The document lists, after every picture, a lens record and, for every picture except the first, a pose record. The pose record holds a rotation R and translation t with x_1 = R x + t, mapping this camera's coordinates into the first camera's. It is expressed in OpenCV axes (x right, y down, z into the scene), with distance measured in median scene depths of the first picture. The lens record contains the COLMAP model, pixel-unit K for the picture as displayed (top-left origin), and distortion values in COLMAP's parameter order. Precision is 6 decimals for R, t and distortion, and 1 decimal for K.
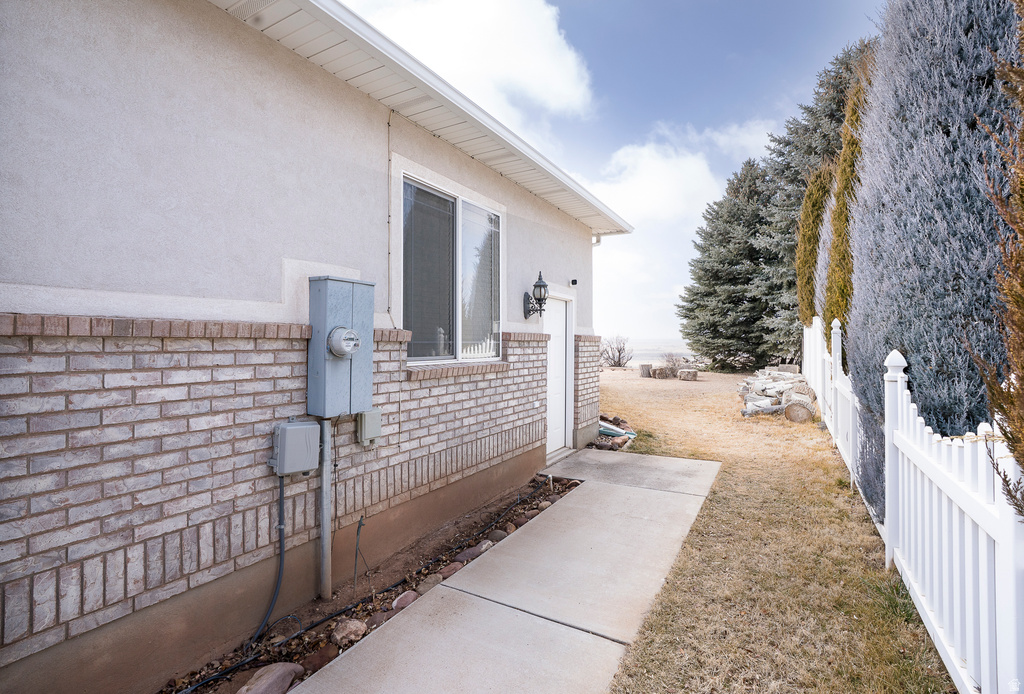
lens RADIAL K [[476.5, 0, 511.0], [0, 476.5, 333.4], [0, 0, 1]] dist [-0.000250, 0.000023]
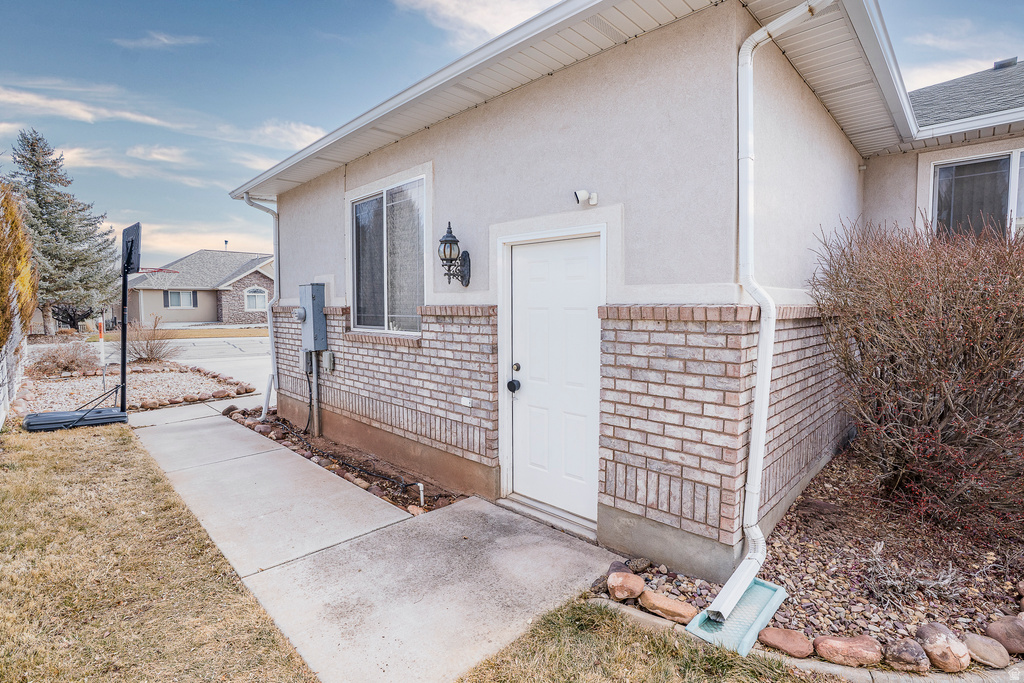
lens RADIAL K [[473.9, 0, 505.5], [0, 473.9, 338.7], [0, 0, 1]] dist [-0.019278, 0.000774]
pose [[-0.256198, 0.055929, -0.965005, 0.887229], [0.011609, 0.998431, 0.054784, 0.013690], [0.966554, 0.002832, -0.256446, 1.489986]]
